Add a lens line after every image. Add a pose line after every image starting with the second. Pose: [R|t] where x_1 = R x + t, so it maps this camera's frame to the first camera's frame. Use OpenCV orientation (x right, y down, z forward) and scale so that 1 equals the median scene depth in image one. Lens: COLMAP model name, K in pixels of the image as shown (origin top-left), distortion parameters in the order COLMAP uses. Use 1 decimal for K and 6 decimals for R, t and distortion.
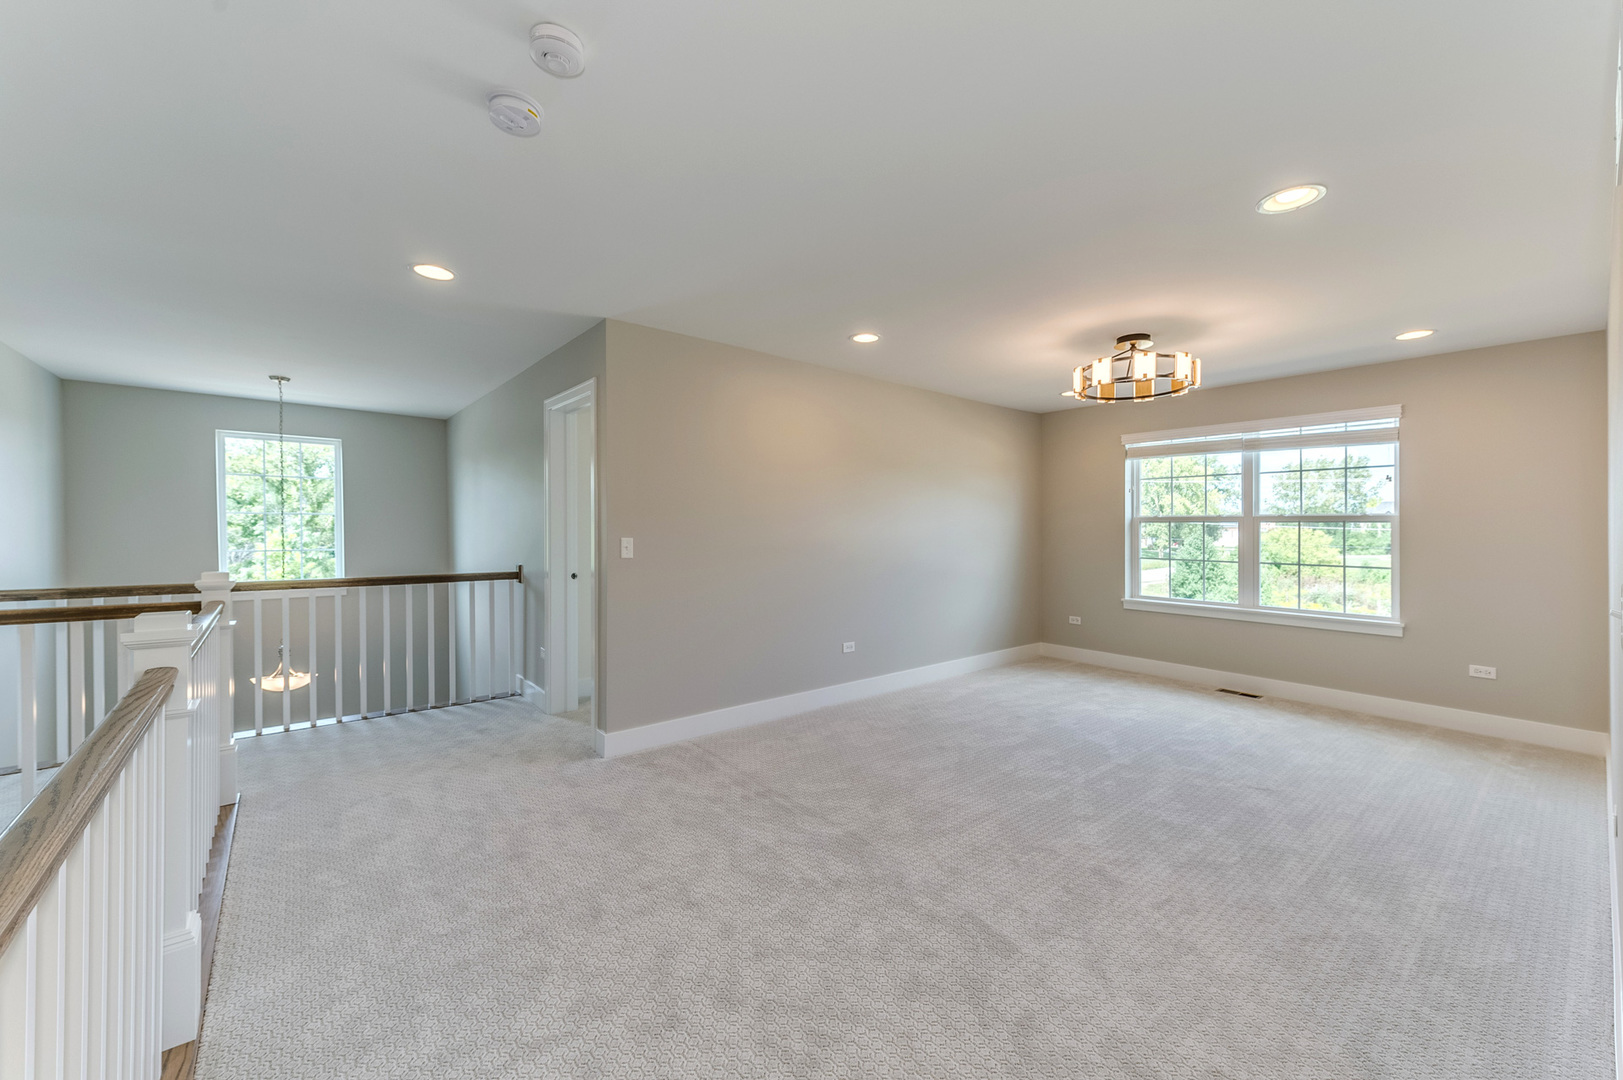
lens RADIAL K [[633.7, 0, 807.4], [0, 633.7, 536.3], [0, 0, 1]] dist [0.019089, -0.004256]
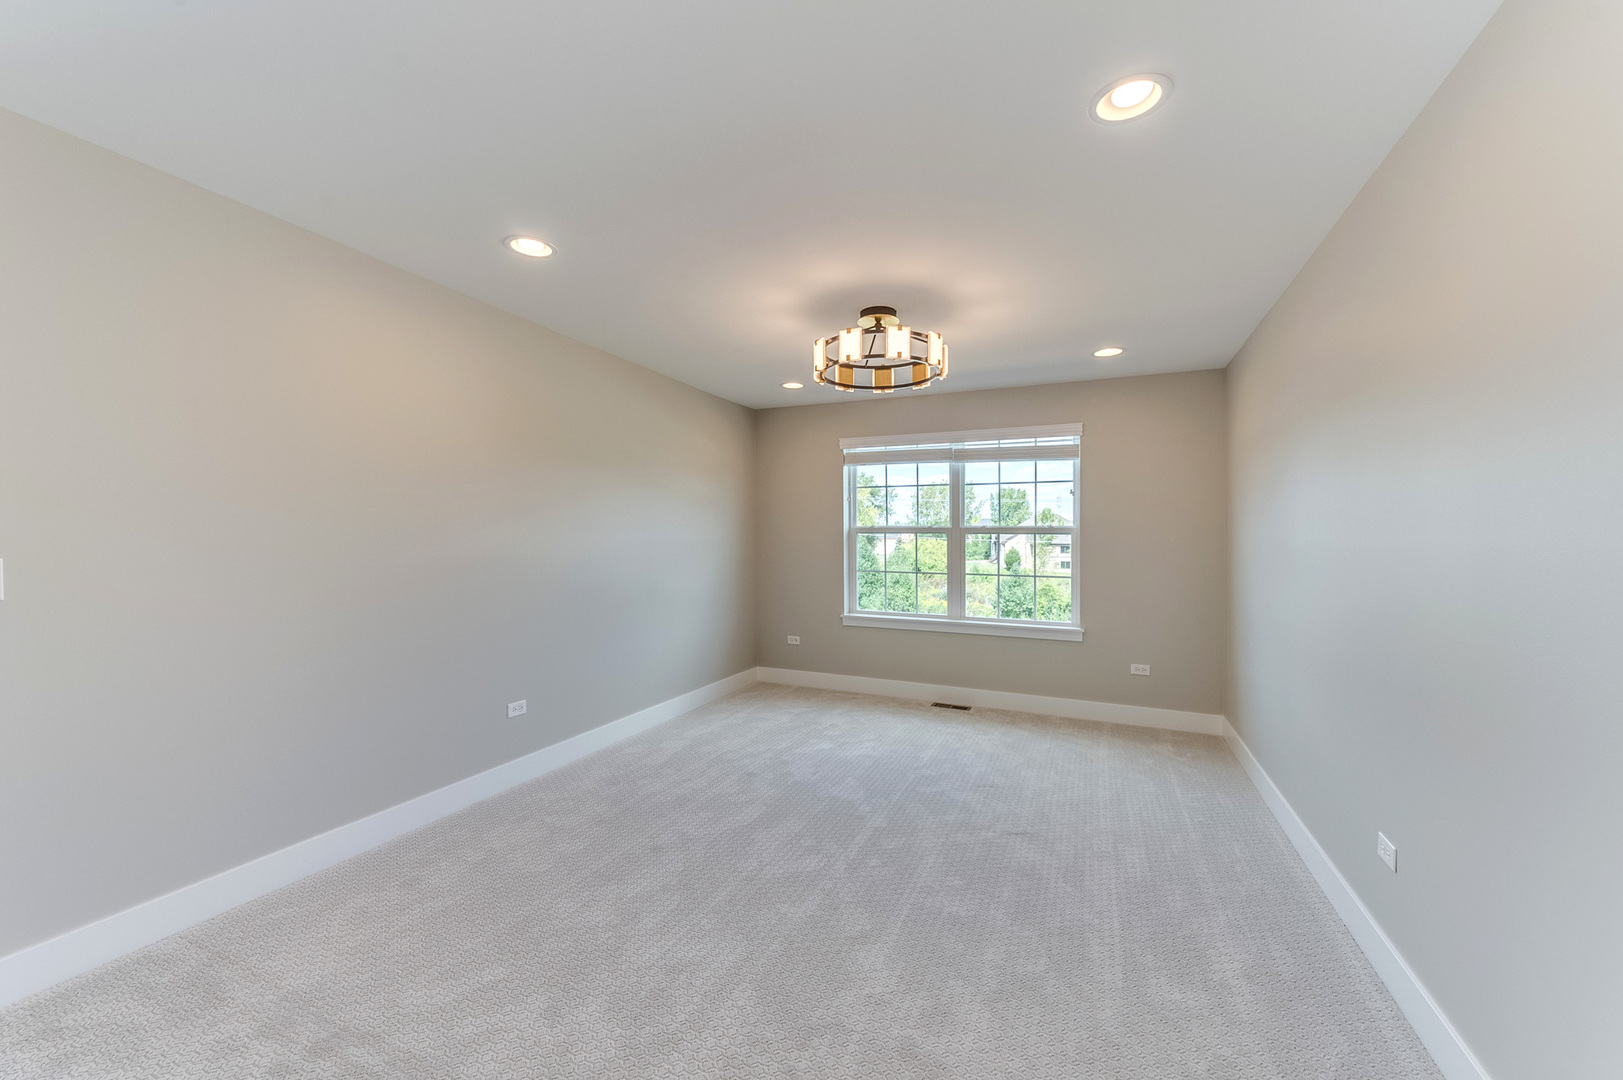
lens RADIAL K [[633.7, 0, 809.4], [0, 633.7, 567.8], [0, 0, 1]] dist [0.019089, -0.004256]
pose [[0.887977, -0.018554, 0.459514, 0.039035], [0.002884, 0.999391, 0.034778, -0.004563], [-0.459879, -0.029557, 0.887489, 0.284391]]
